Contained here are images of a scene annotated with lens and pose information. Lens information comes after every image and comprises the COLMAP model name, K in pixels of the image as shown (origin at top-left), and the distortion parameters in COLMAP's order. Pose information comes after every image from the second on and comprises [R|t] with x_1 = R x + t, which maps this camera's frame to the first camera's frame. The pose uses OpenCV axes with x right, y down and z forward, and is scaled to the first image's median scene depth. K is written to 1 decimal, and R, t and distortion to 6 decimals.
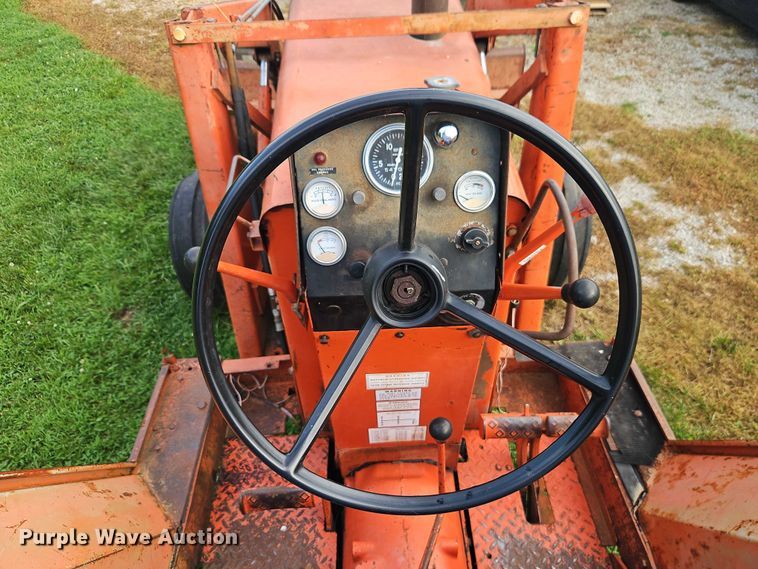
lens RADIAL K [[500.8, 0, 372.9], [0, 500.8, 286.1], [0, 0, 1]] dist [0.054743, -0.045636]
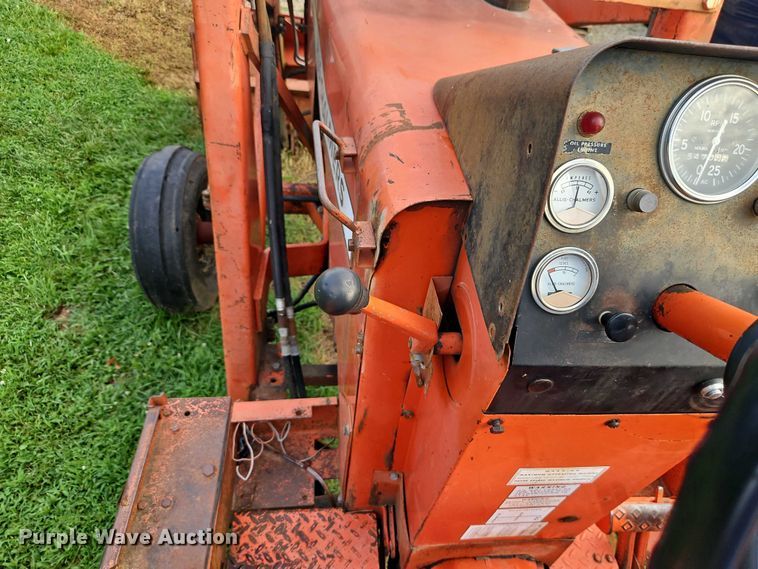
lens RADIAL K [[500.8, 0, 372.9], [0, 500.8, 286.1], [0, 0, 1]] dist [0.054743, -0.045636]
pose [[0.989671, 0.063767, 0.128398, -0.104750], [-0.063434, 0.997964, -0.006683, -0.015536], [-0.128563, -0.001531, 0.991700, 0.127217]]
